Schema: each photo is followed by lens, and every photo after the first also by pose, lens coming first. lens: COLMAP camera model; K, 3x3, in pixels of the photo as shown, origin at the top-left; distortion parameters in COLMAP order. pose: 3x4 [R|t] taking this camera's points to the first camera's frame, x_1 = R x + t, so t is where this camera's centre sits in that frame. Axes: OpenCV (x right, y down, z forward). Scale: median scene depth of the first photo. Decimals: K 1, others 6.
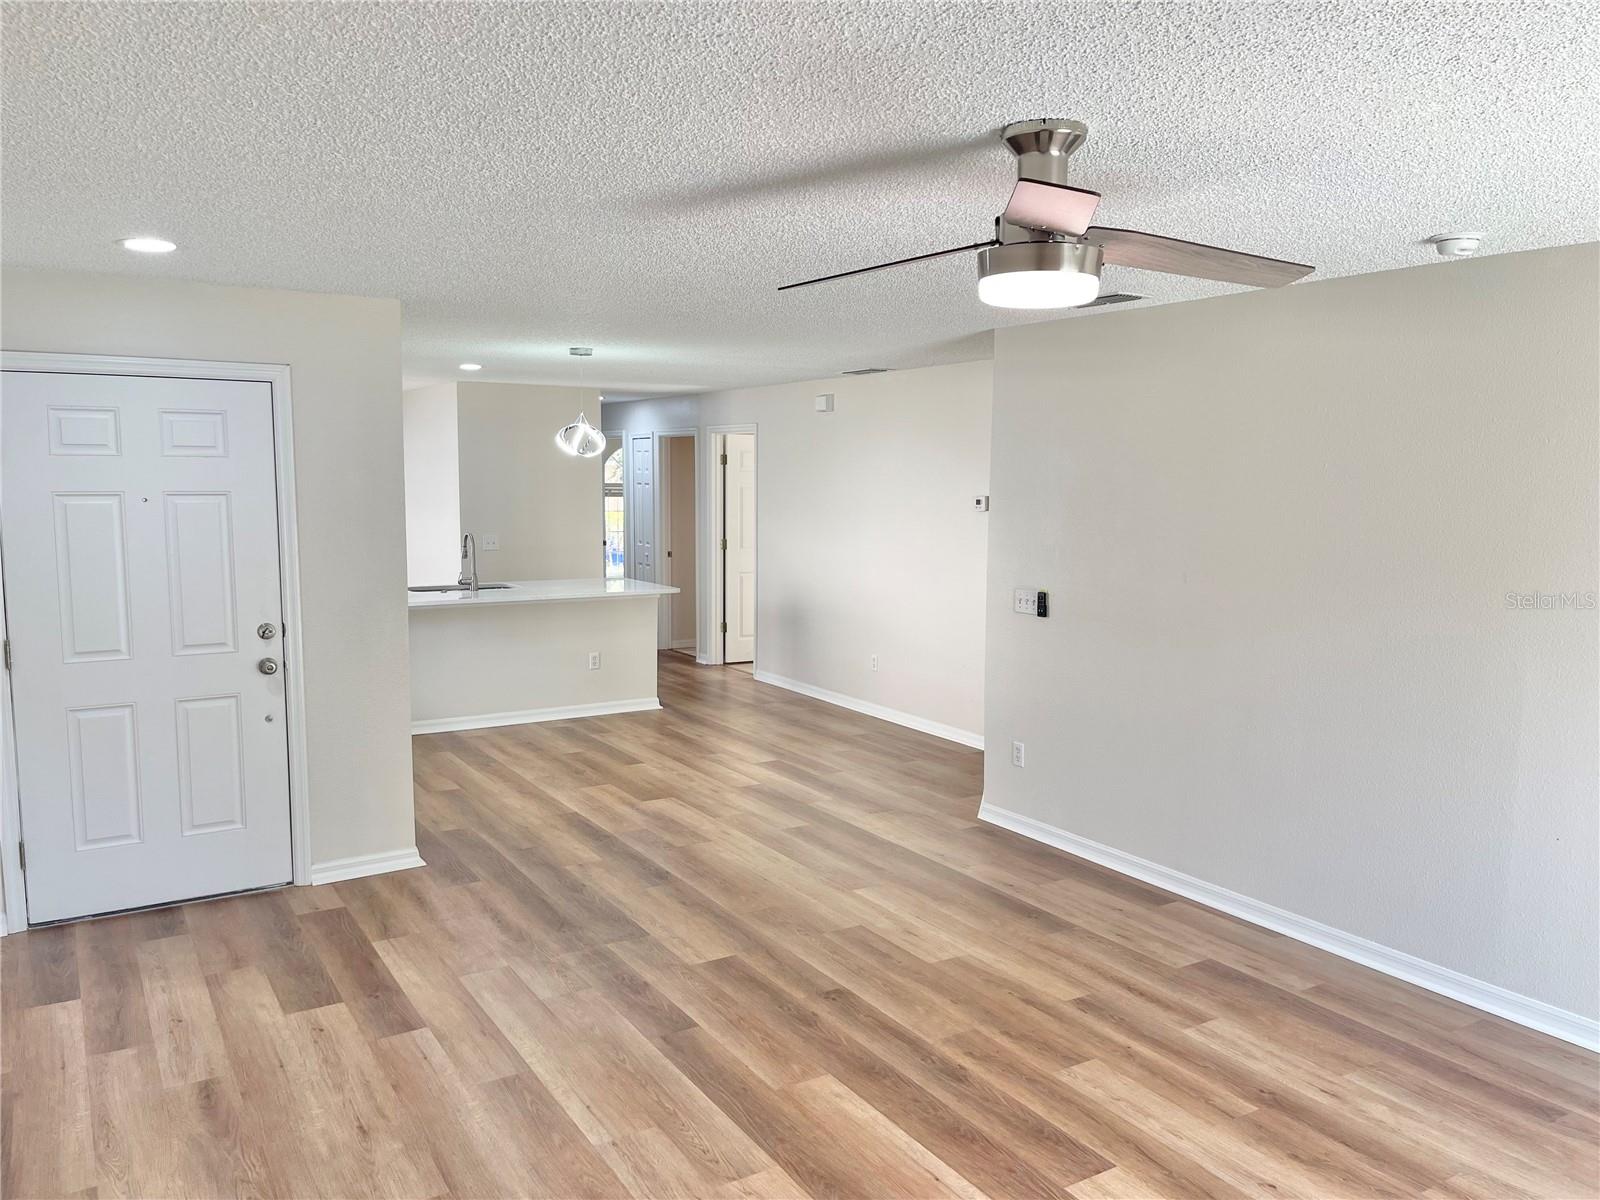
lens RADIAL K [[1198.9, 0, 797.4], [0, 1198.9, 606.6], [0, 0, 1]] dist [0.057896, -0.055094]
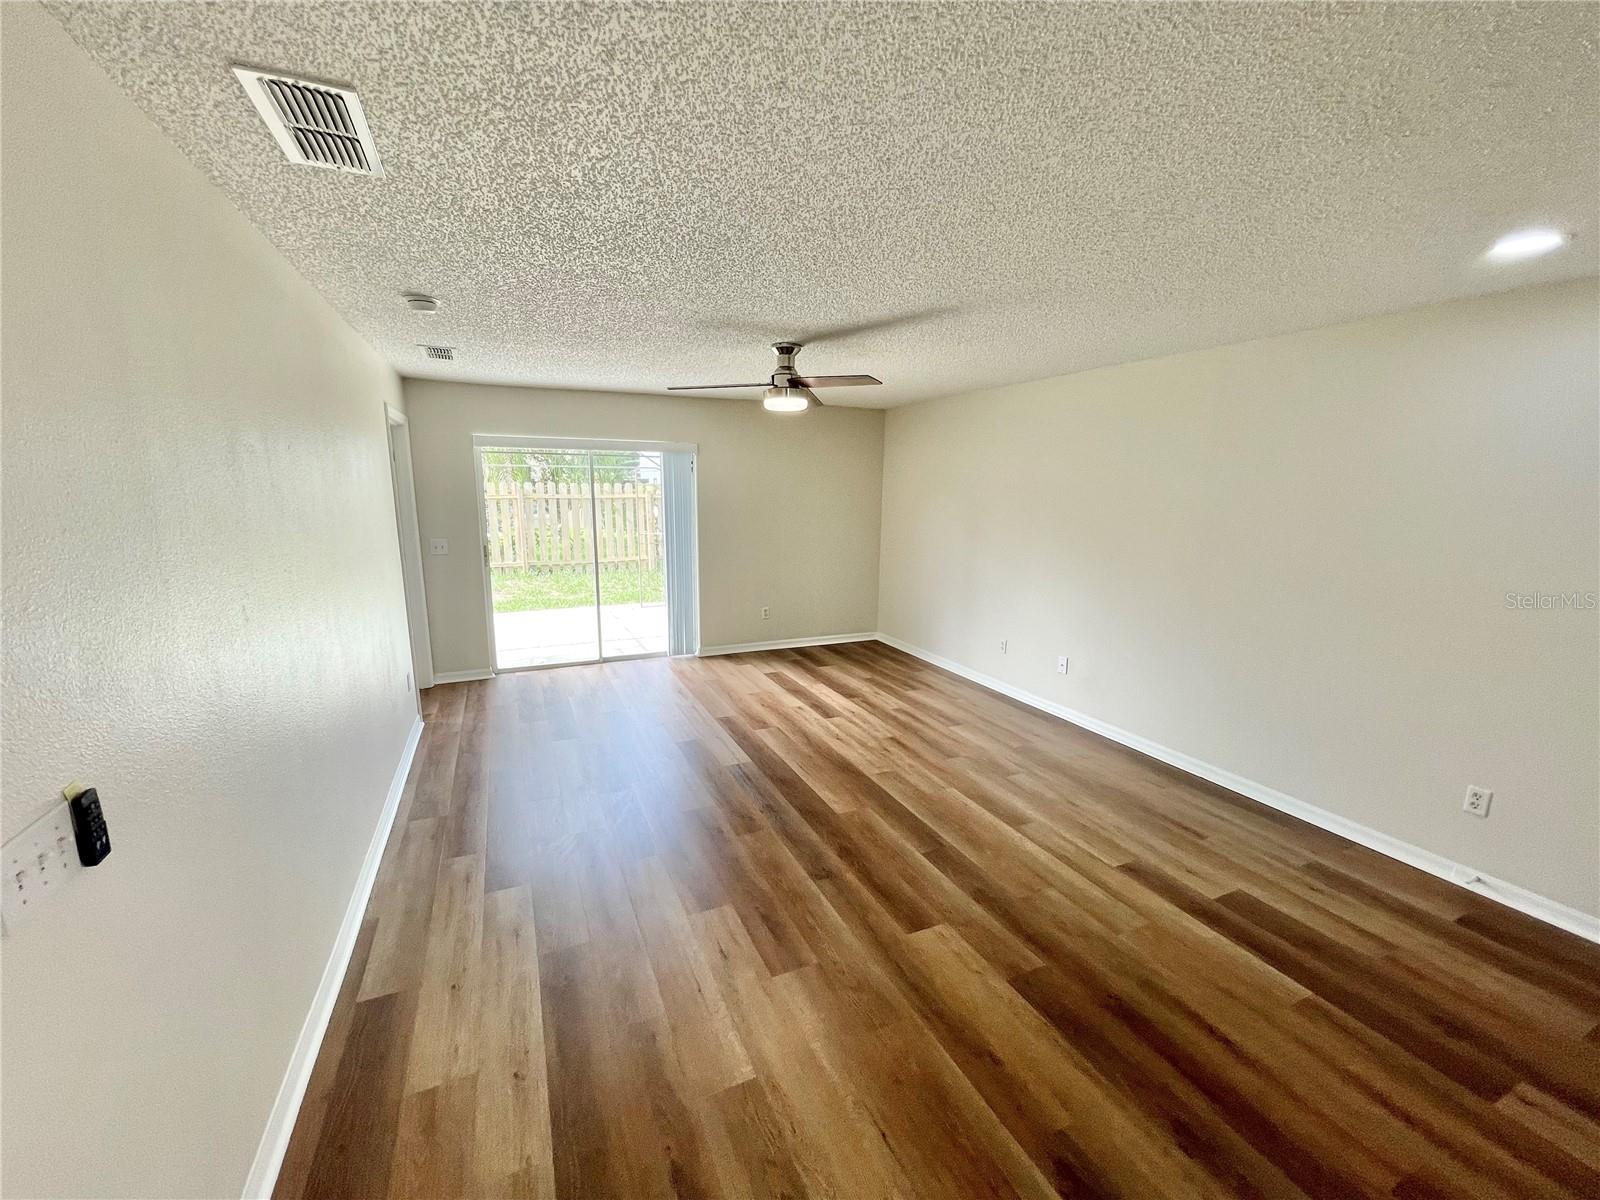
lens RADIAL K [[641.3, 0, 792.8], [0, 641.3, 595.8], [0, 0, 1]] dist [-0.003594, 0.001453]
pose [[-0.991010, -0.040738, 0.127438, -0.012581], [-0.003167, 0.959390, 0.282066, -0.155206], [-0.133754, 0.279126, -0.950894, 1.523120]]
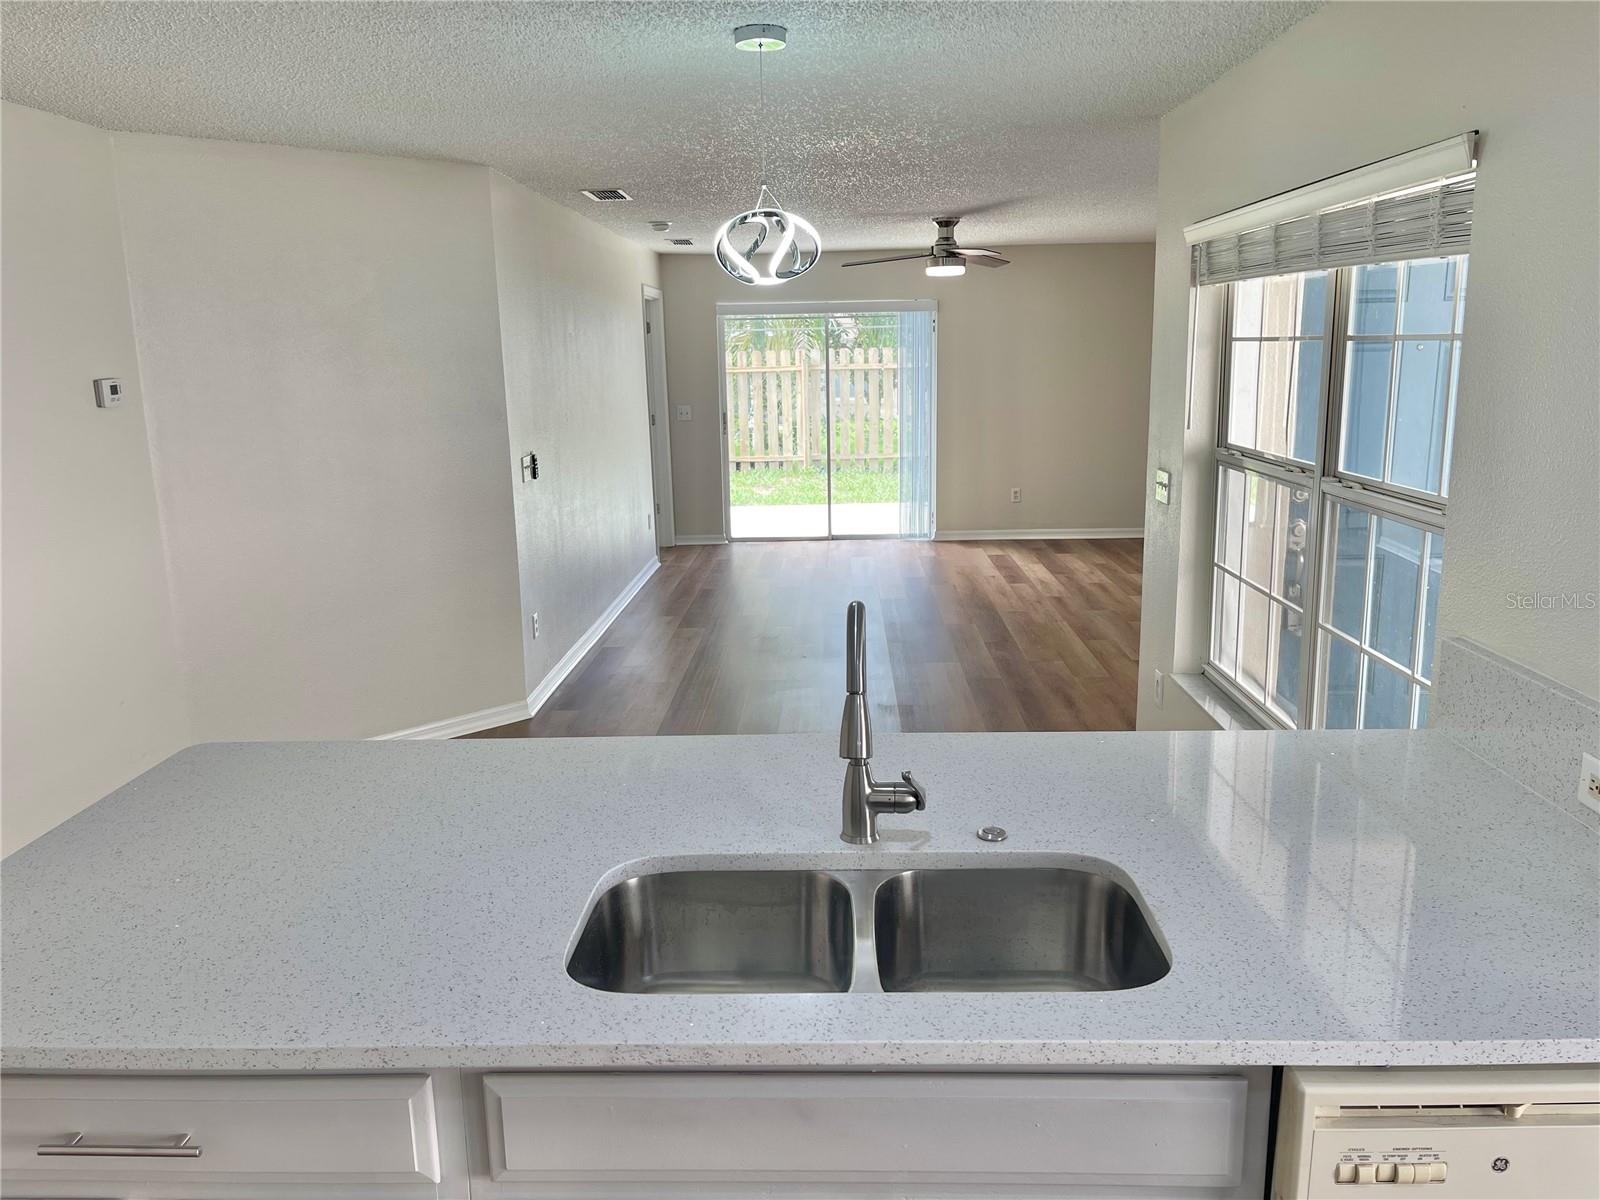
lens RADIAL K [[1198.9, 0, 802.7], [0, 1198.9, 590.2], [0, 0, 1]] dist [0.057896, -0.055094]
pose [[-0.833868, -0.101715, 0.542511, -0.750061], [0.073449, 0.953686, 0.291700, -0.248528], [-0.547055, 0.283087, -0.787777, 2.319144]]
